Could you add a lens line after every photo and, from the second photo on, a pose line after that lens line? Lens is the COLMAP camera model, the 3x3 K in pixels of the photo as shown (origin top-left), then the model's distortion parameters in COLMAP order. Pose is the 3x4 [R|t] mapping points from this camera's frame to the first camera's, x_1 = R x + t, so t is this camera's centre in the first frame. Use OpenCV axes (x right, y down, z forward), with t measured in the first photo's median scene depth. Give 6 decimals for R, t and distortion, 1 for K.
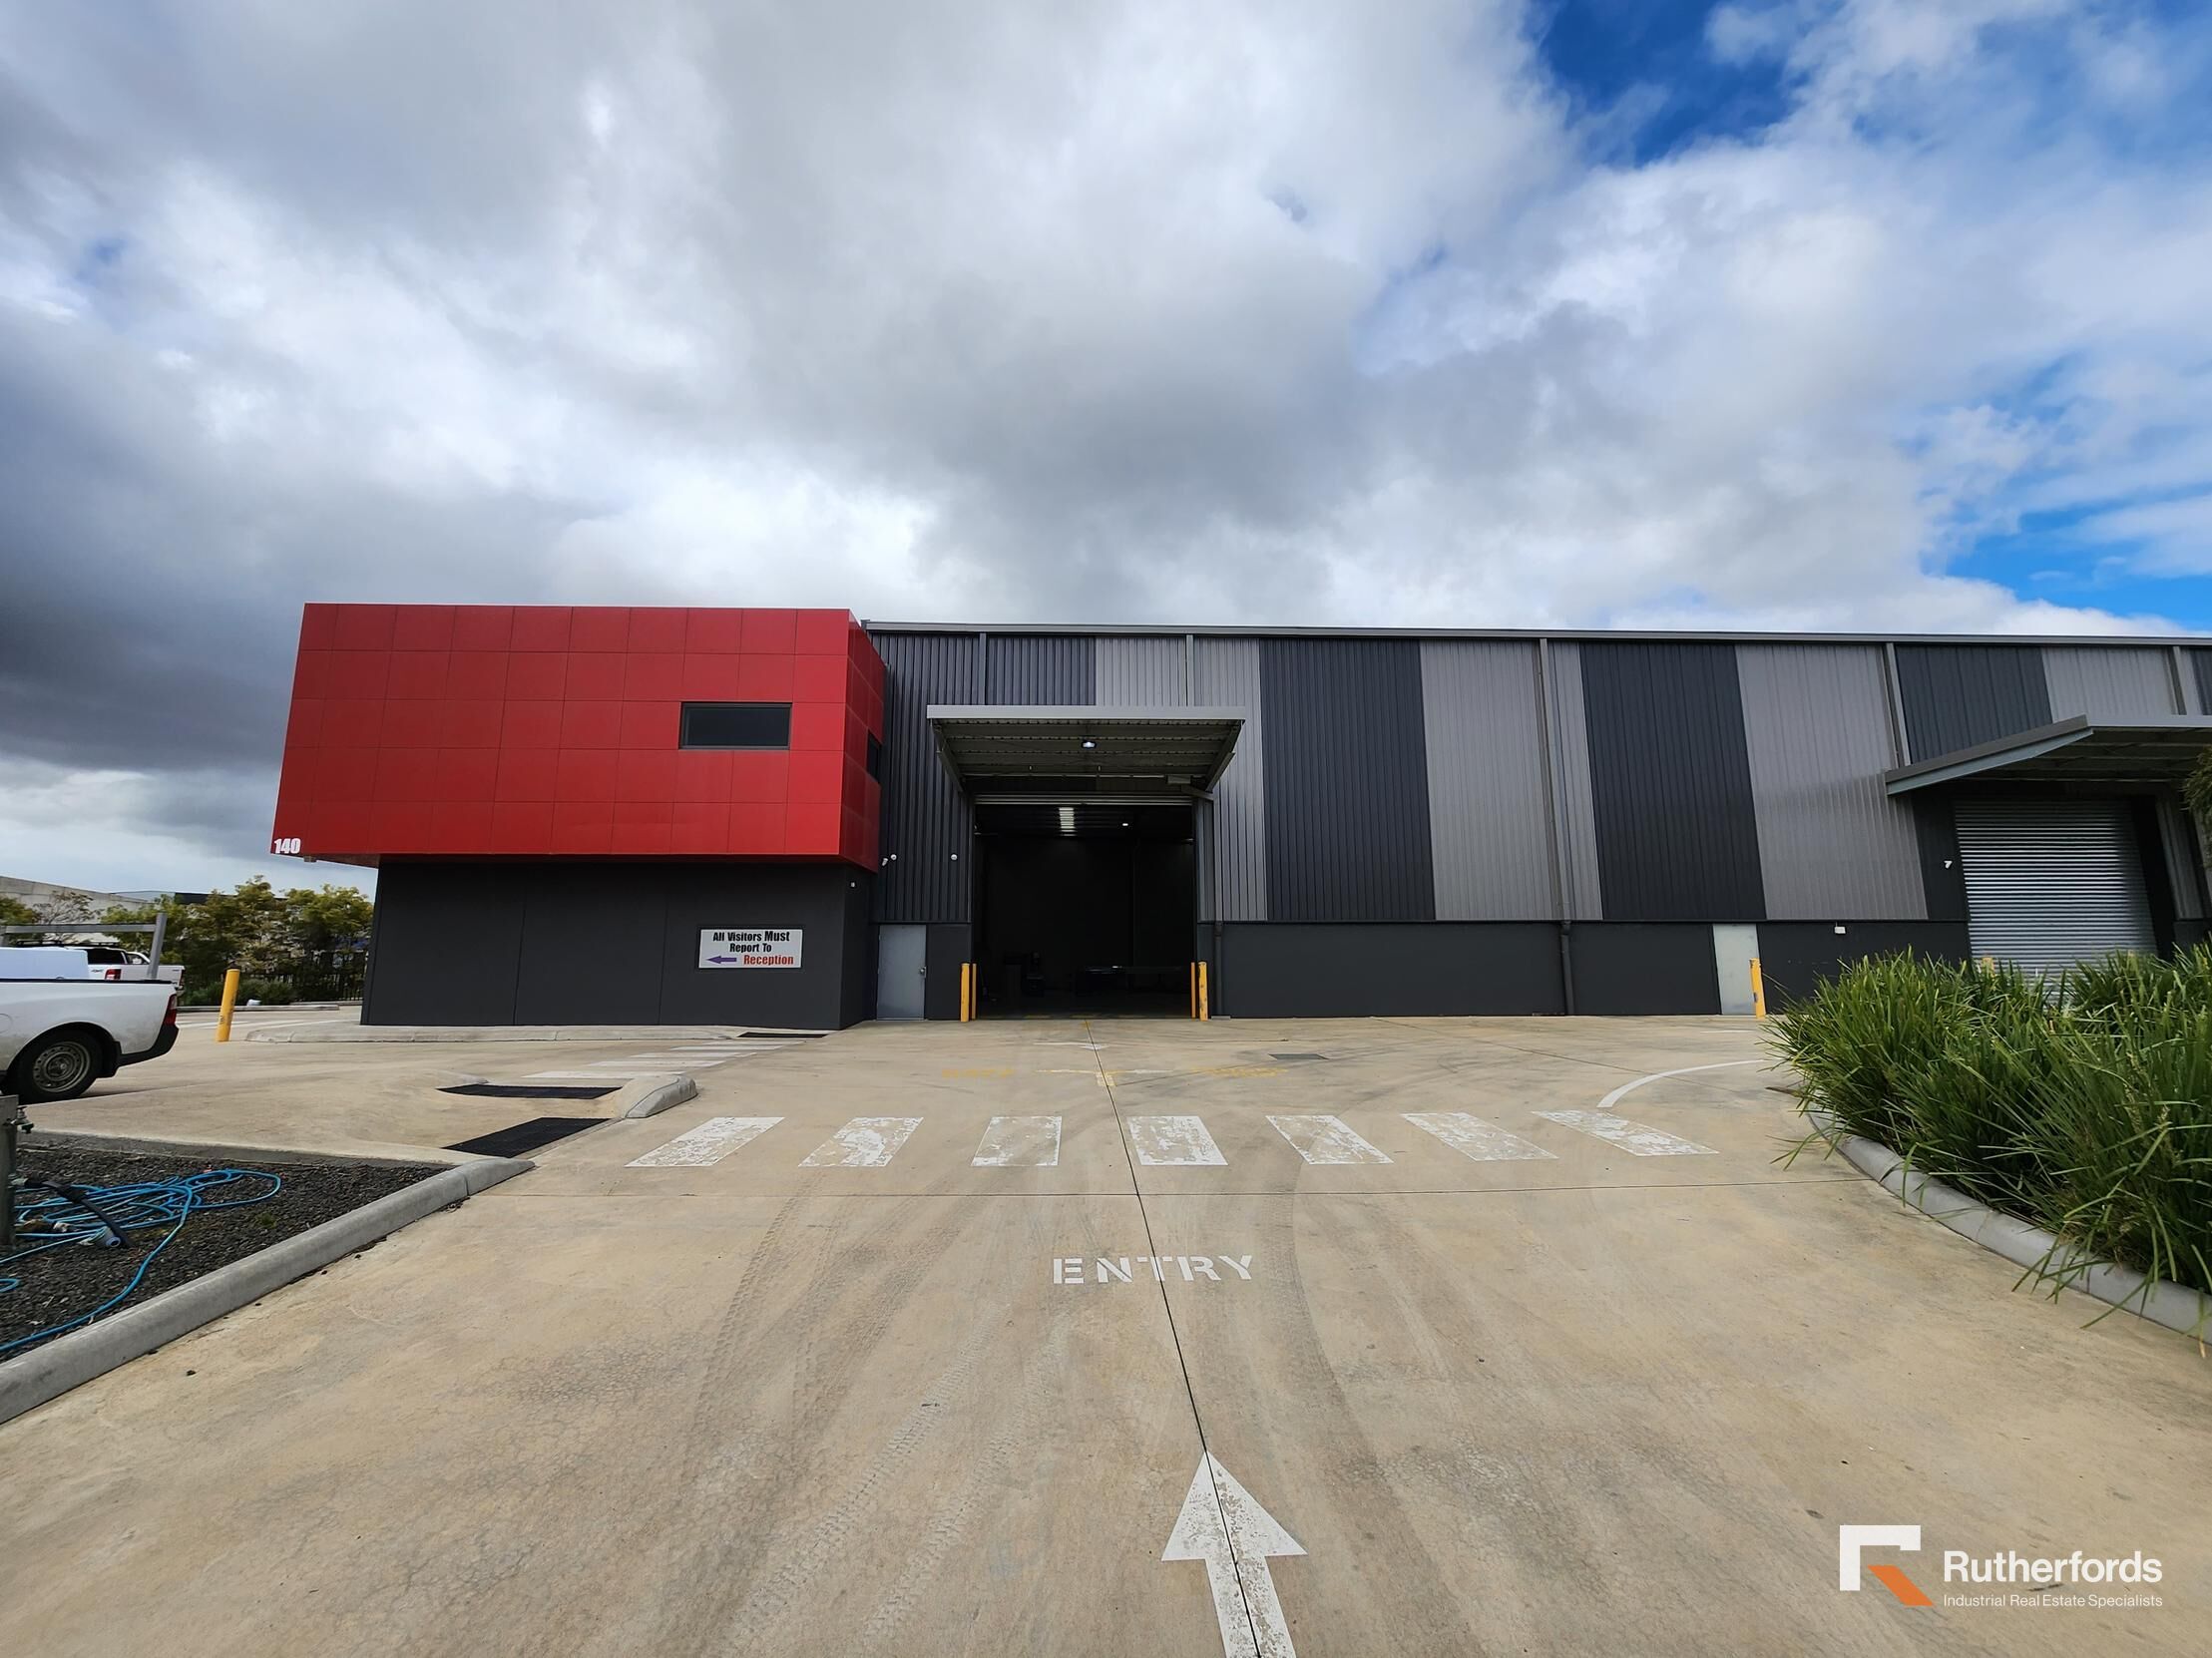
lens RADIAL K [[900.0, 0, 1109.4], [0, 900.0, 834.2], [0, 0, 1]] dist [-0.008269, 0.000992]
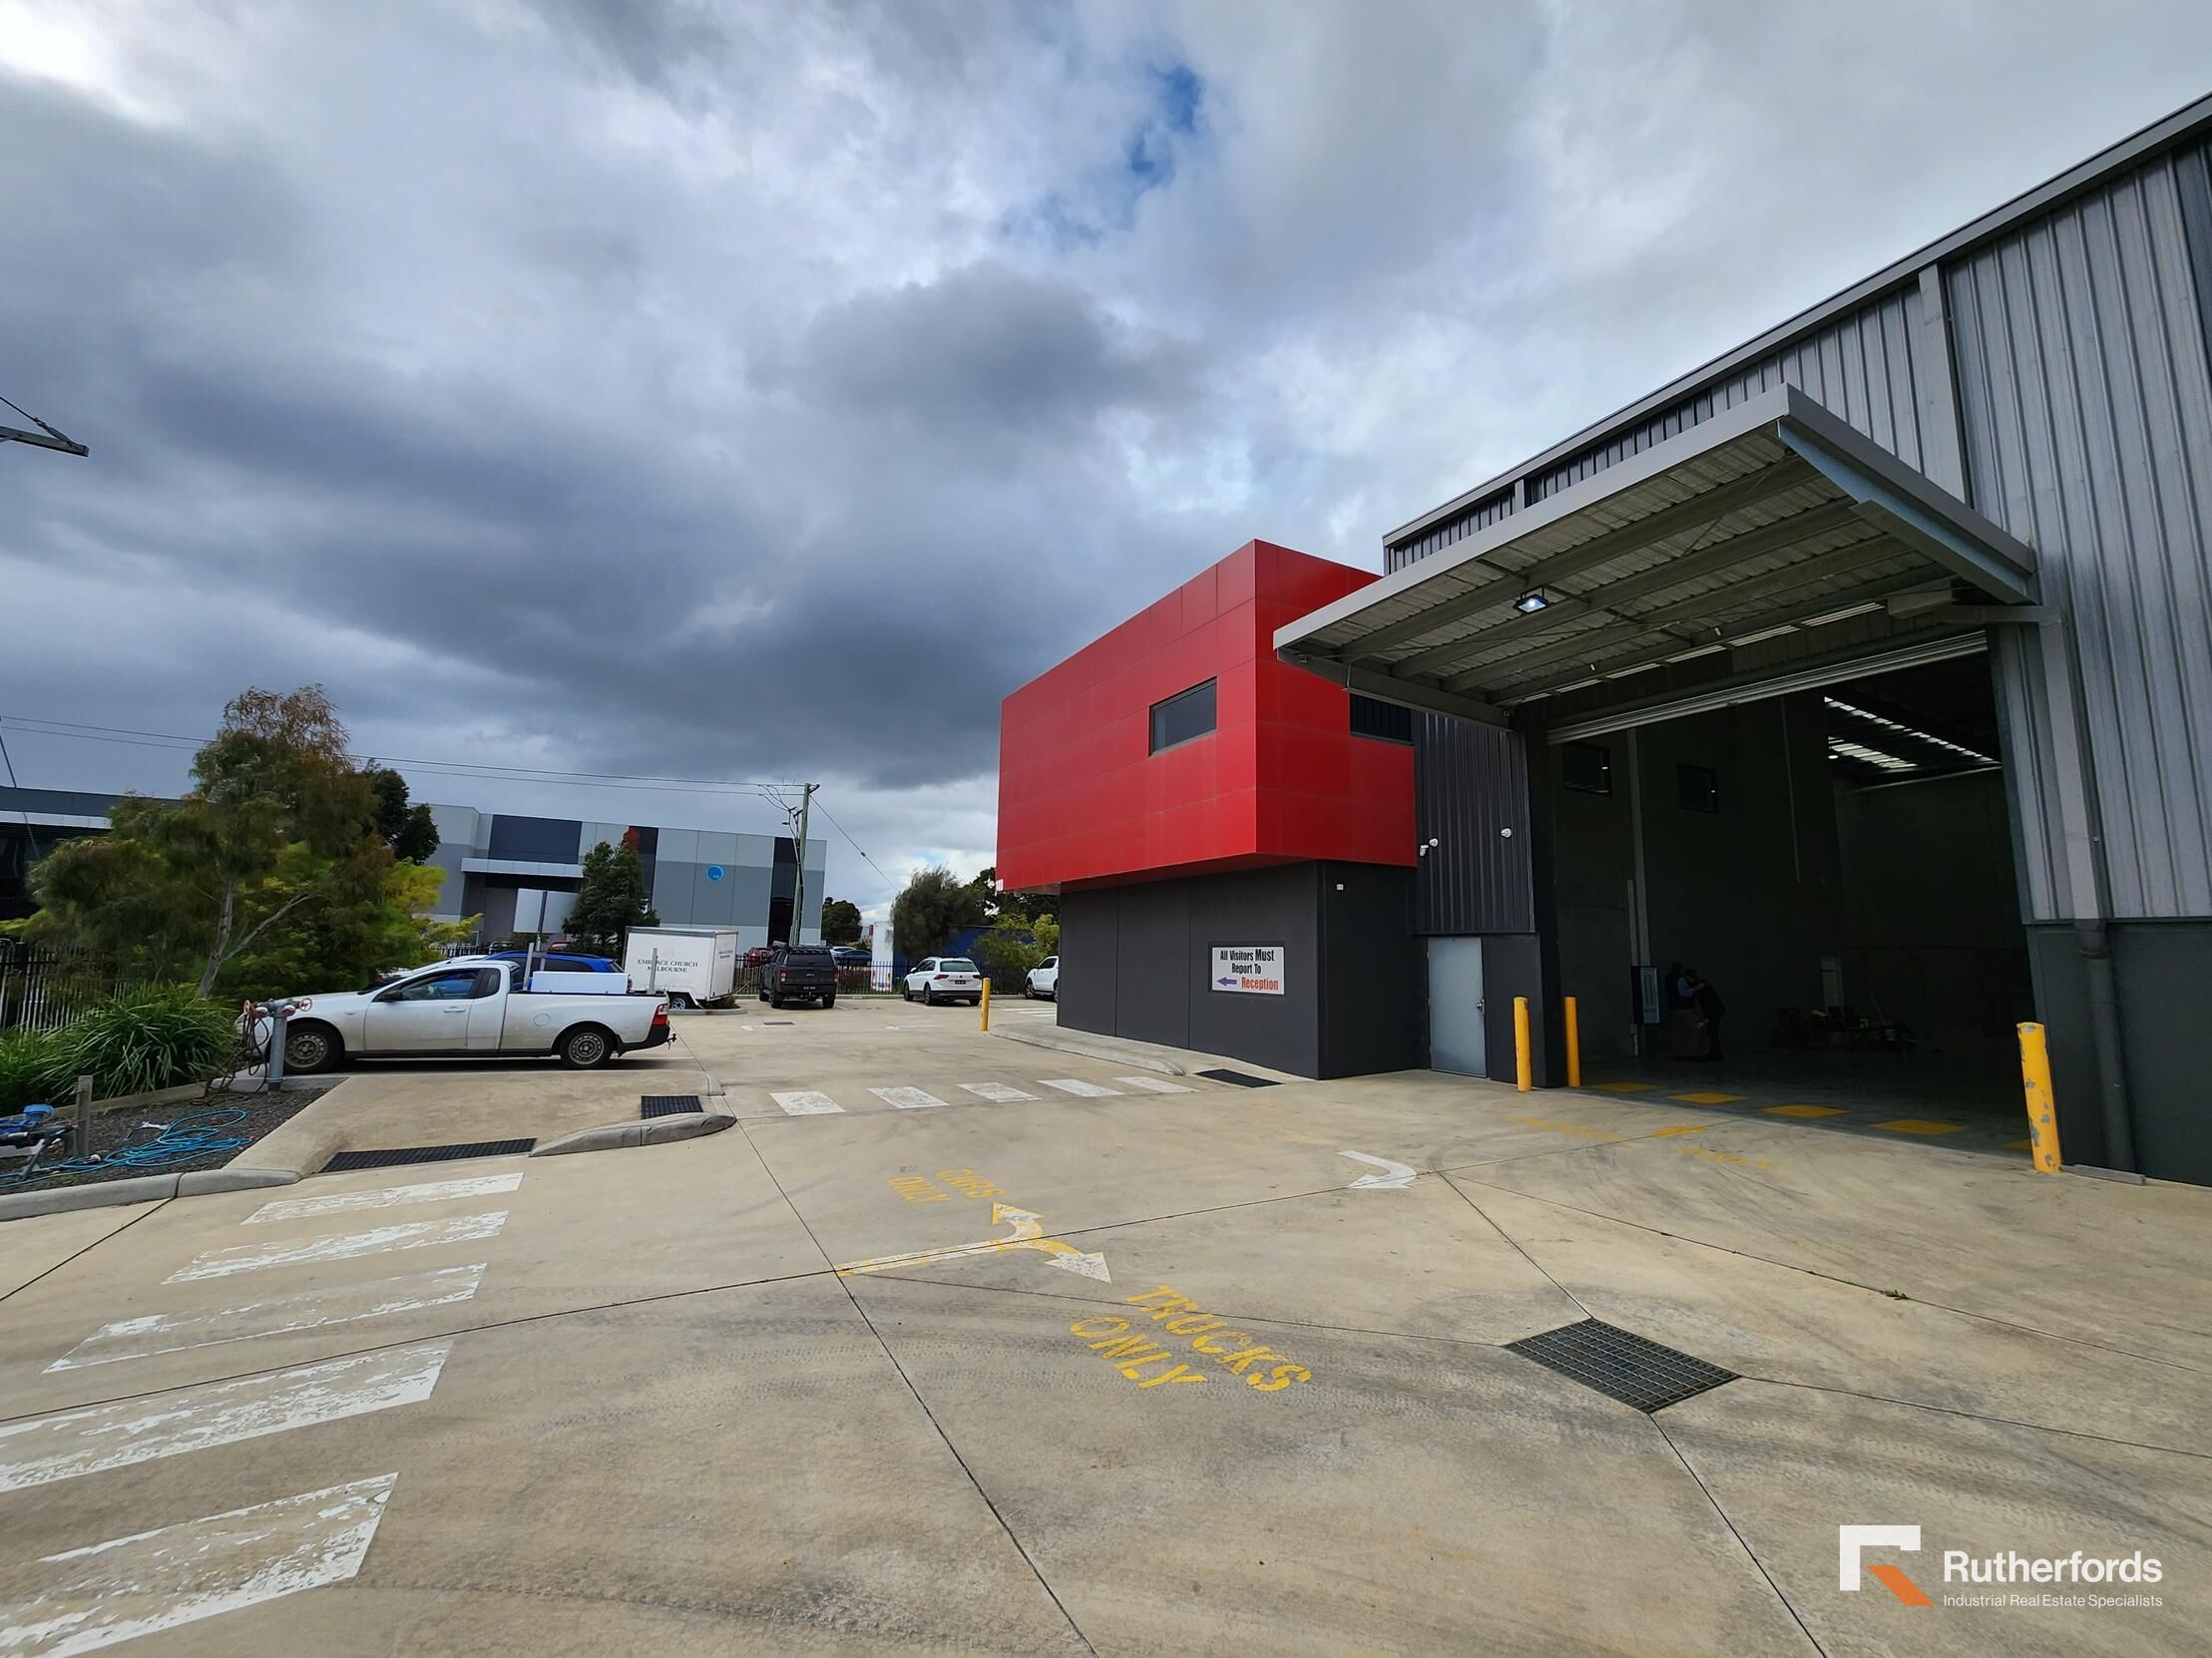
lens RADIAL K [[900.0, 0, 1109.4], [0, 900.0, 834.2], [0, 0, 1]] dist [-0.008269, 0.000992]
pose [[0.452997, -0.112291, -0.884412, 0.273482], [0.111256, 0.991401, -0.068890, 0.039428], [0.884543, -0.067189, 0.461595, 0.443894]]
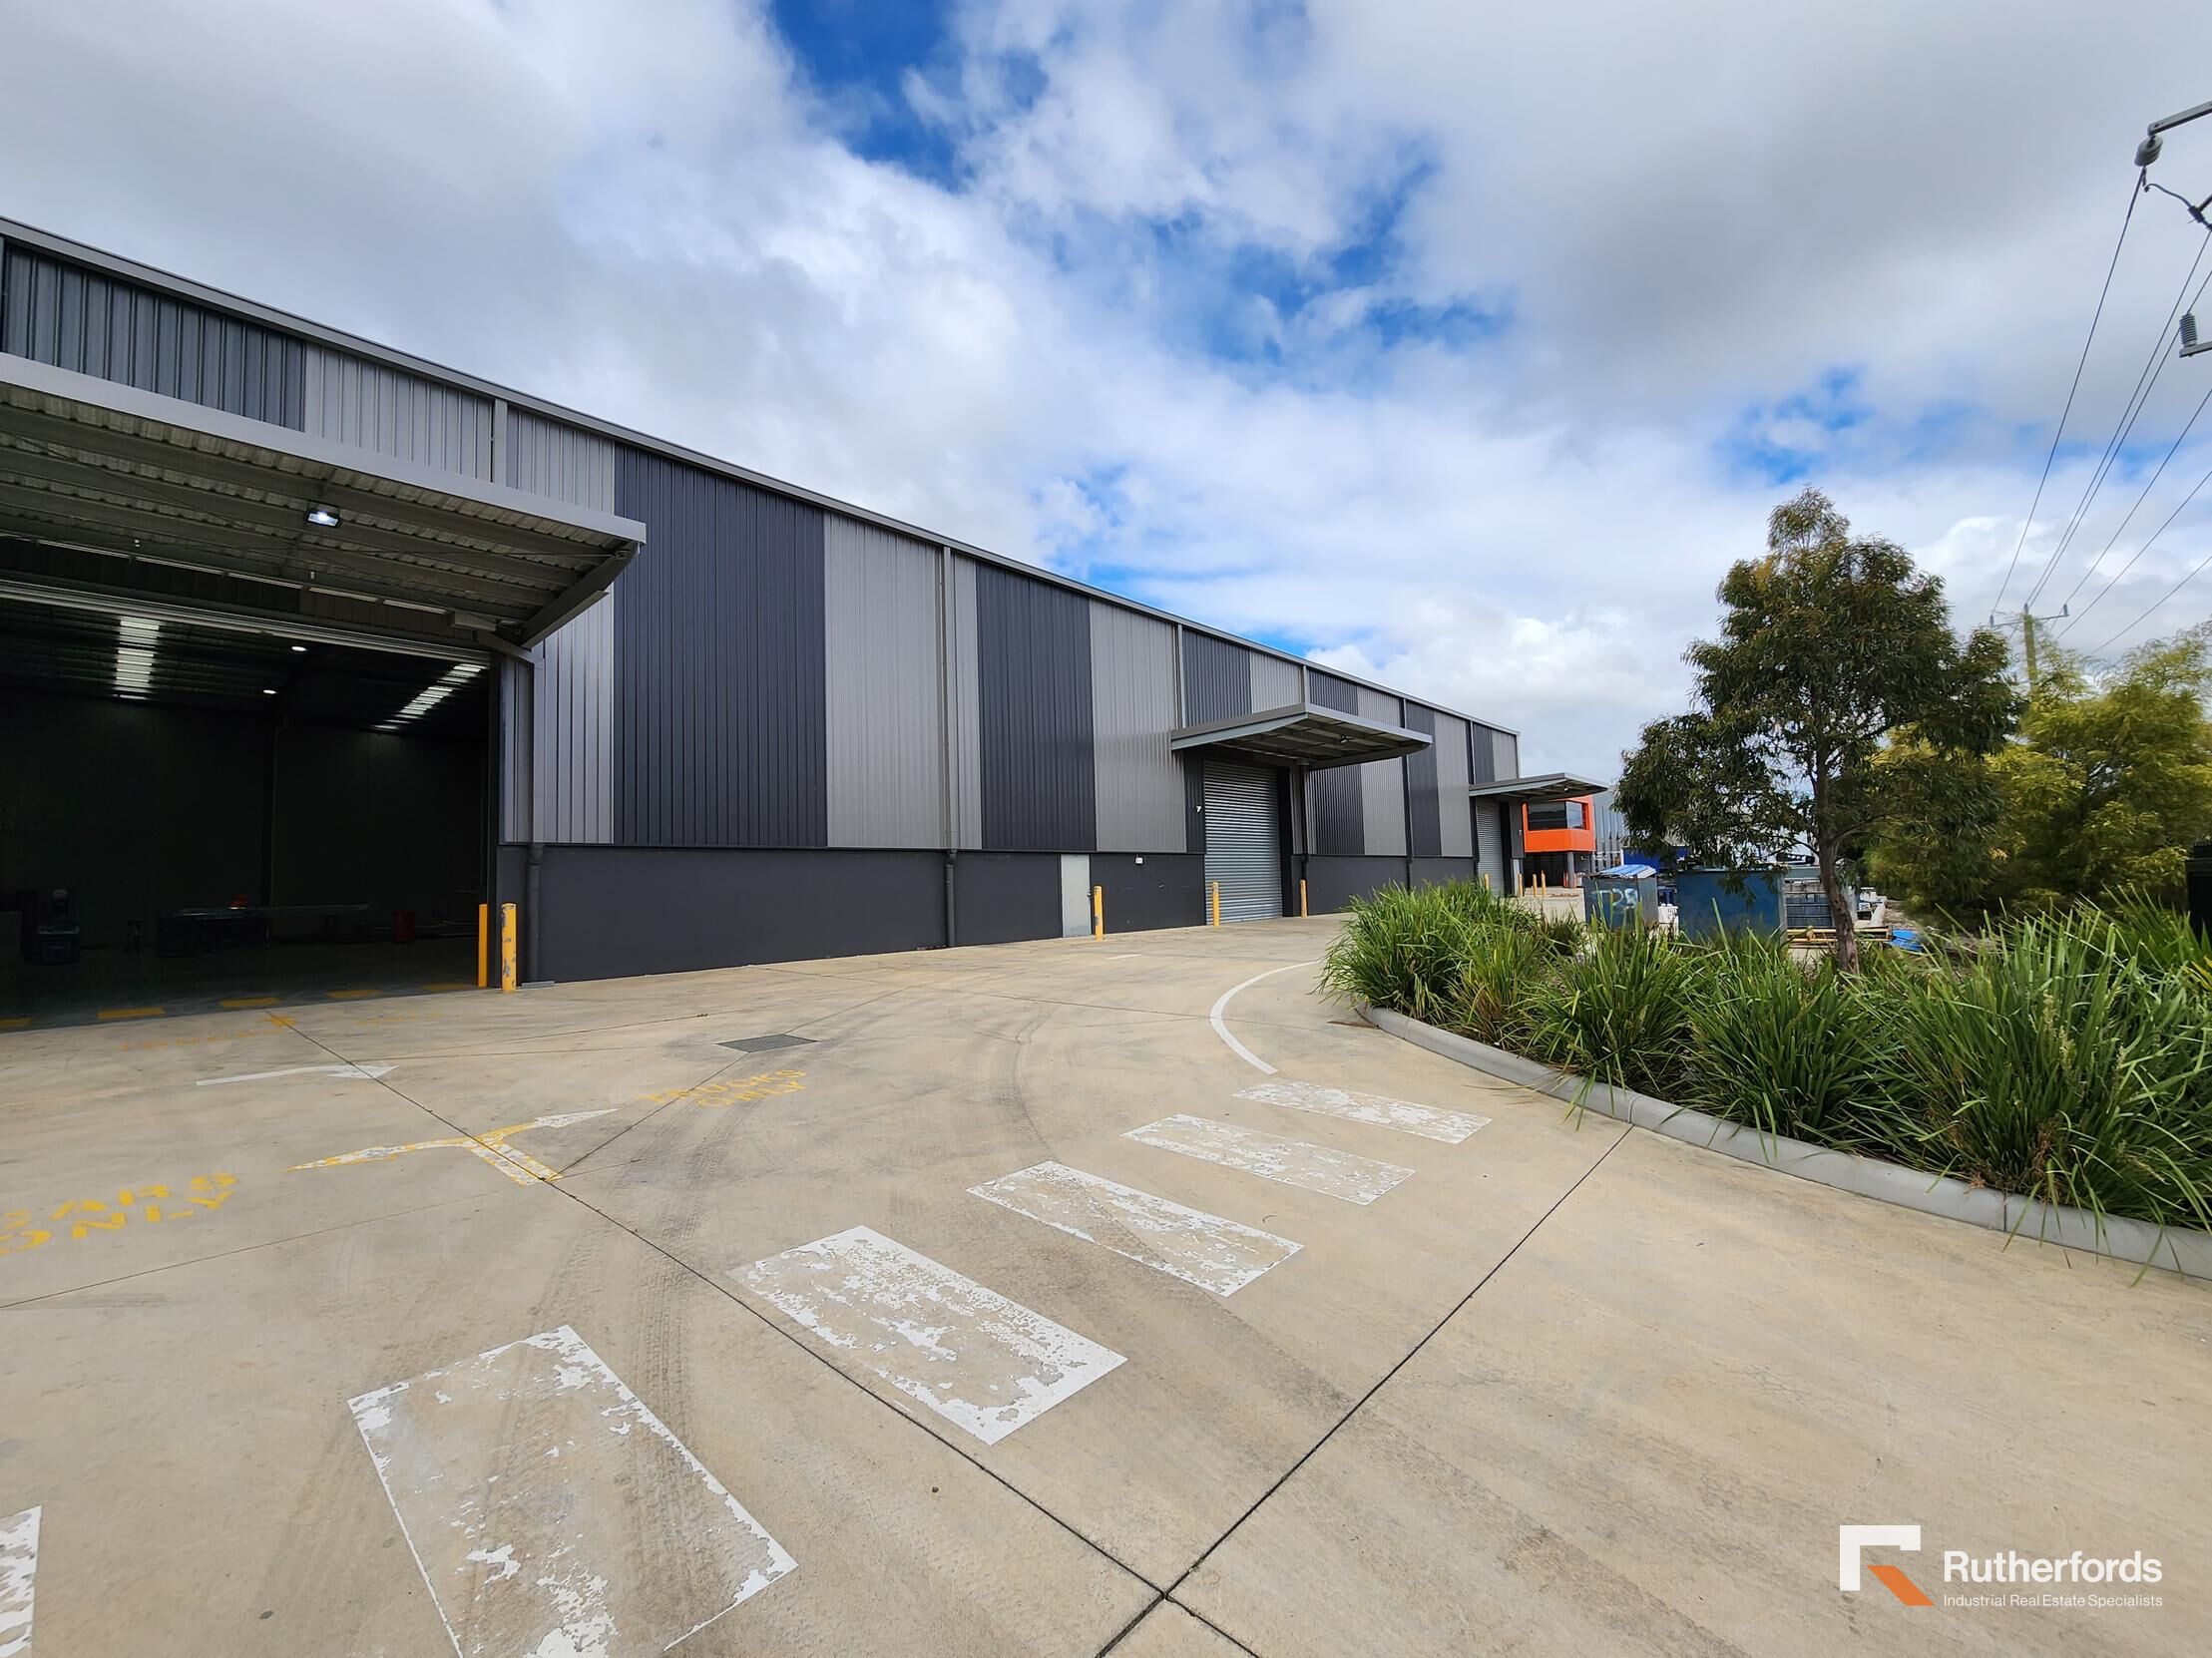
lens RADIAL K [[900.0, 0, 1109.4], [0, 900.0, 834.2], [0, 0, 1]] dist [-0.008269, 0.000992]
pose [[0.683281, 0.025719, 0.729702, -0.076501], [-0.085050, 0.995380, 0.044556, 0.023282], [-0.725185, -0.092505, 0.682312, 0.225792]]
